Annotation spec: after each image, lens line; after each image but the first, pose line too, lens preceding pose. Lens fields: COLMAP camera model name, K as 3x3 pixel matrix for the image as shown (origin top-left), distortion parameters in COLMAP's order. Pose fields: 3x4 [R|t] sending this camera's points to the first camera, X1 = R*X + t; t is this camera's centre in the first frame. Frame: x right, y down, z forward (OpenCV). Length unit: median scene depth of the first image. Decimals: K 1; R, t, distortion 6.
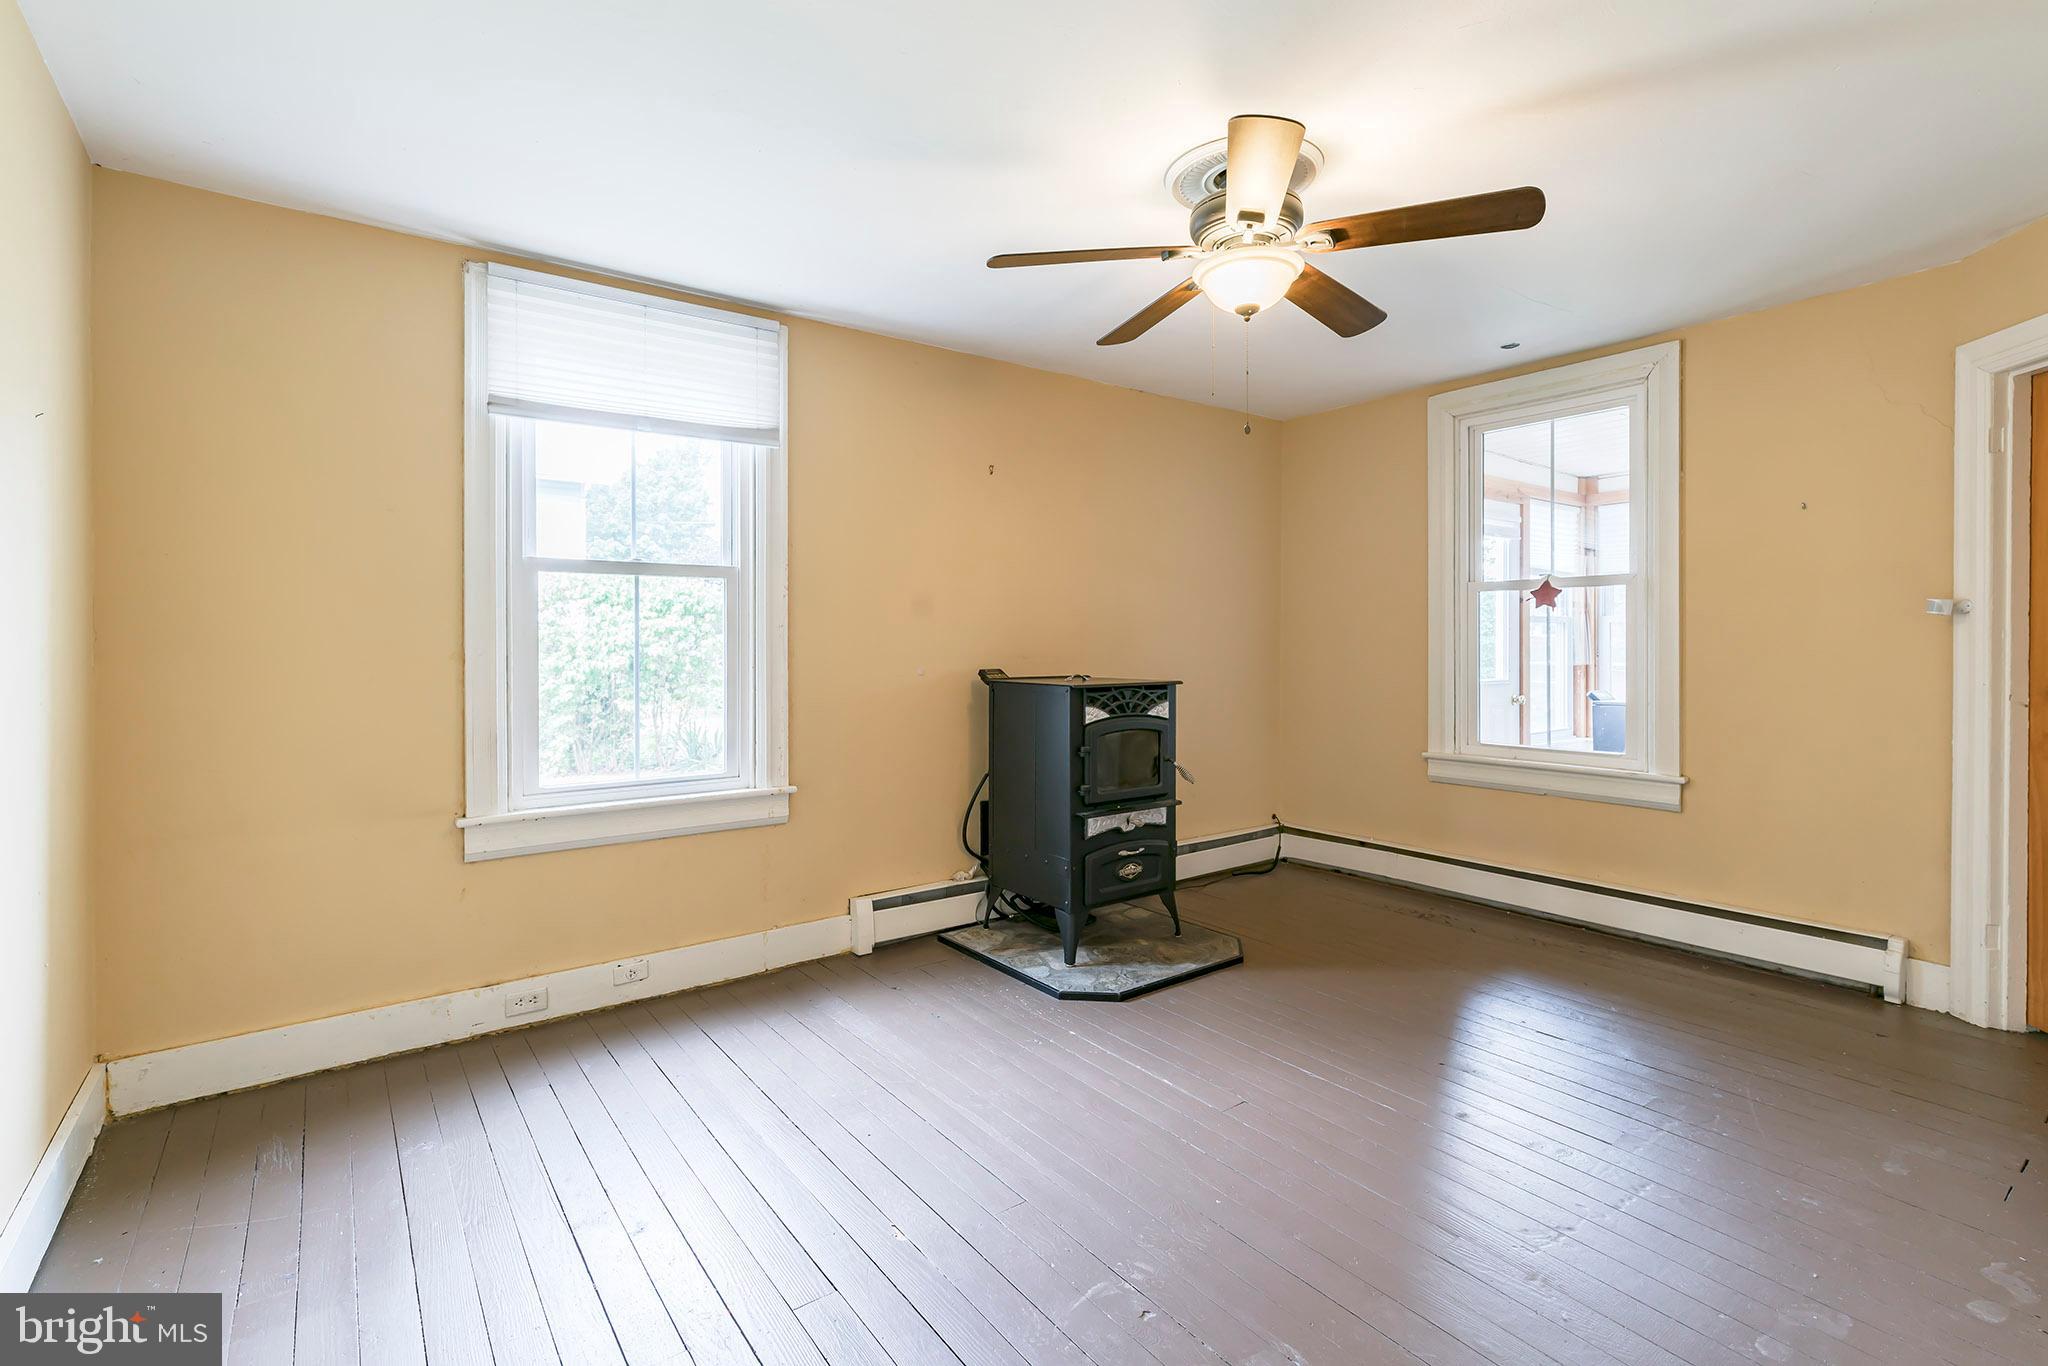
lens RADIAL K [[927.2, 0, 1039.5], [0, 927.2, 644.3], [0, 0, 1]] dist [0.001396, 0.000978]
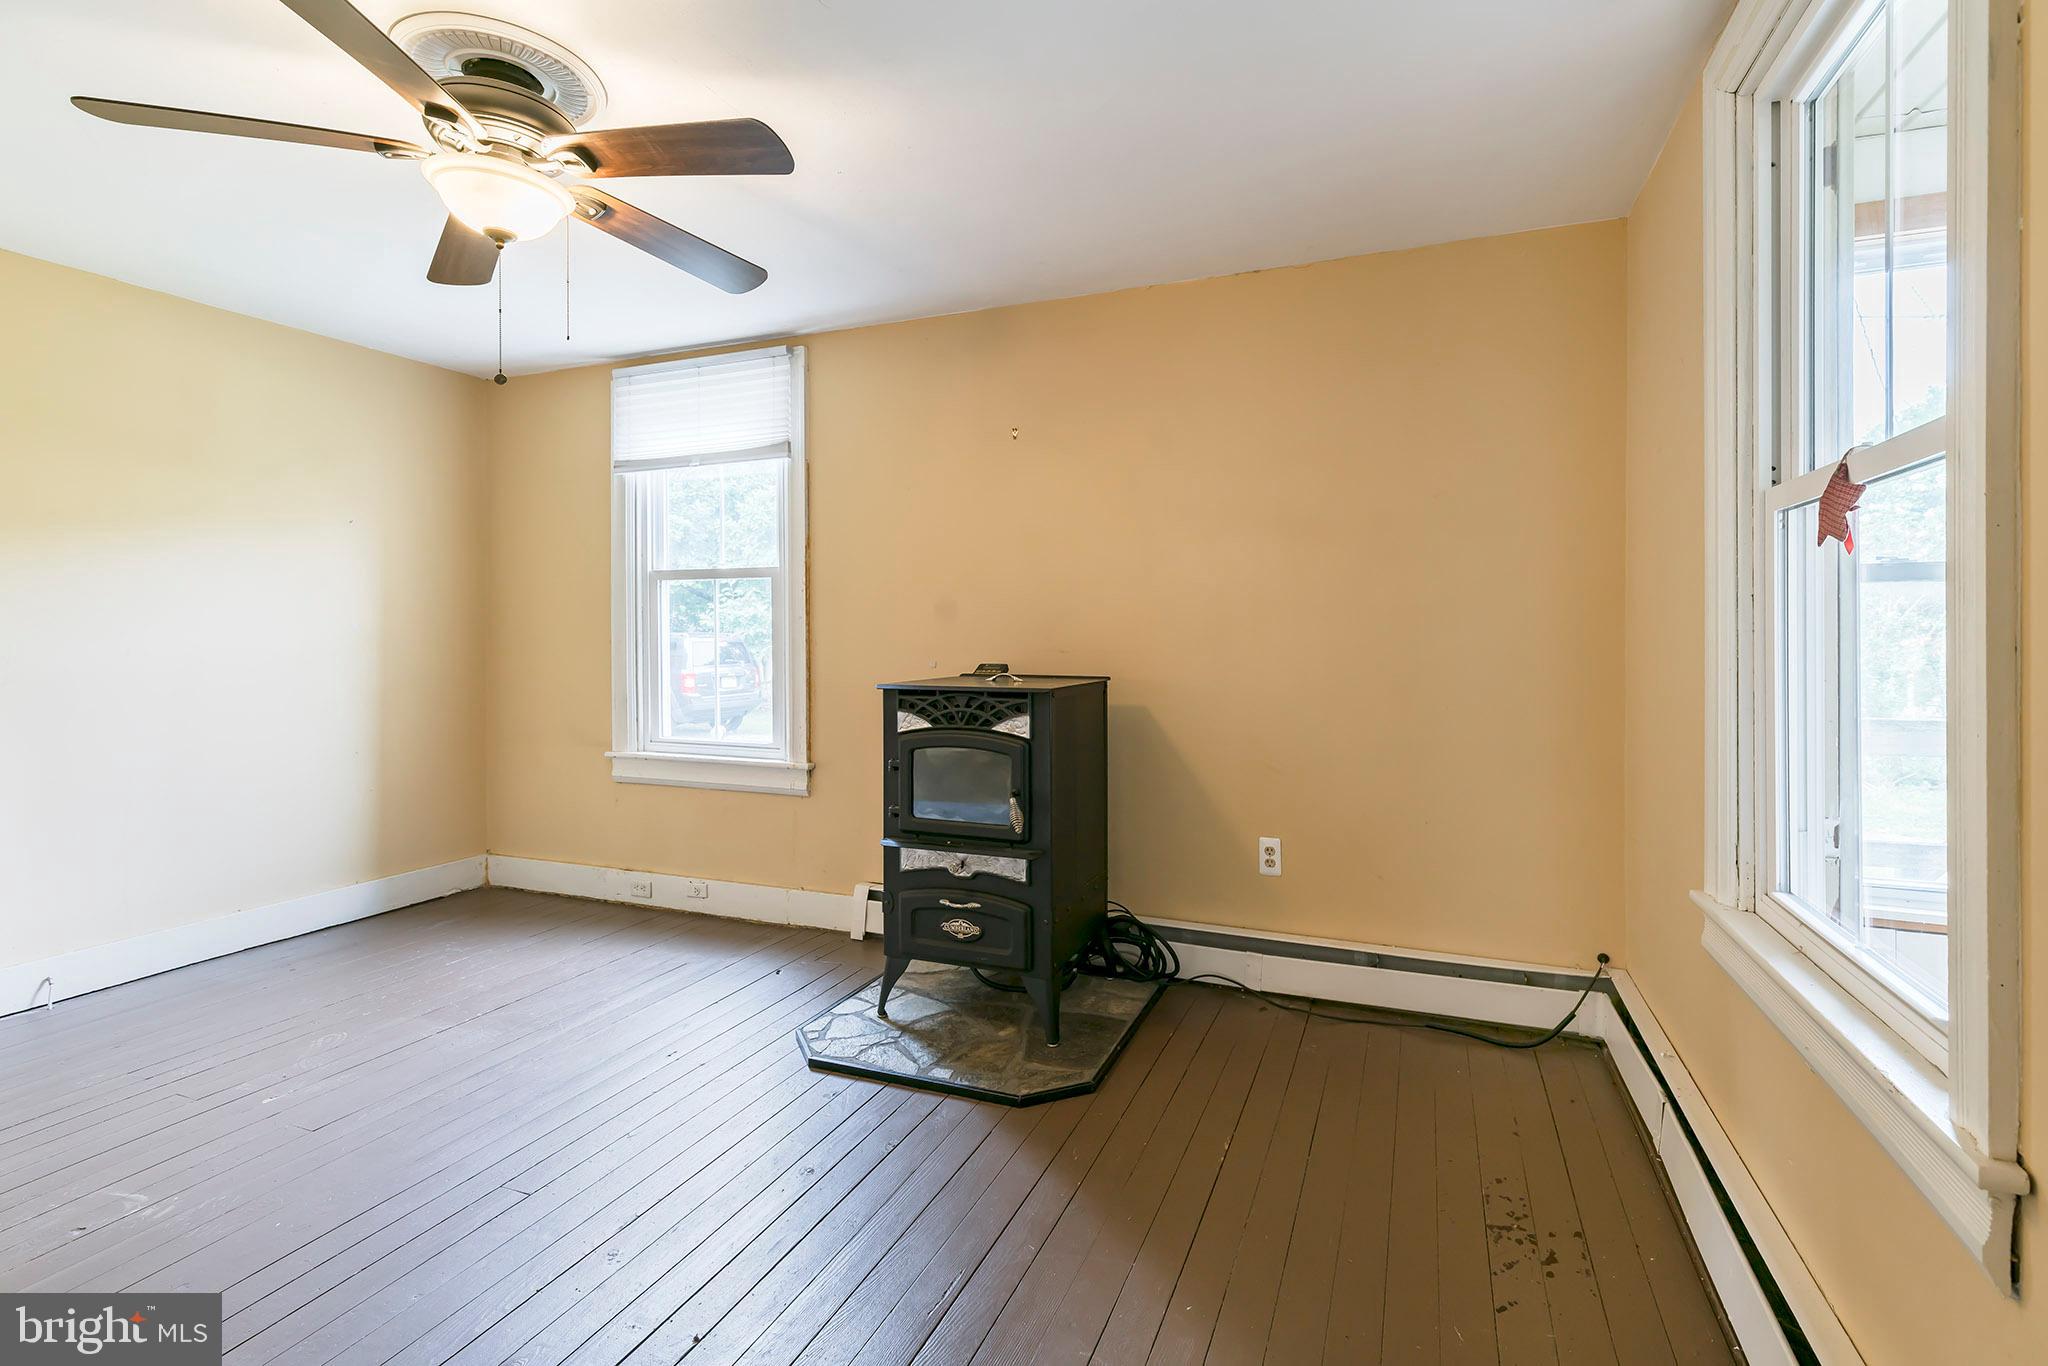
lens RADIAL K [[927.2, 0, 1075.8], [0, 927.2, 630.7], [0, 0, 1]] dist [0.001396, 0.000978]
pose [[0.532379, 0.002776, -0.846502, 0.829228], [-0.005971, 0.999982, -0.000476, -0.005691], [0.846485, 0.005308, 0.532386, 0.685502]]
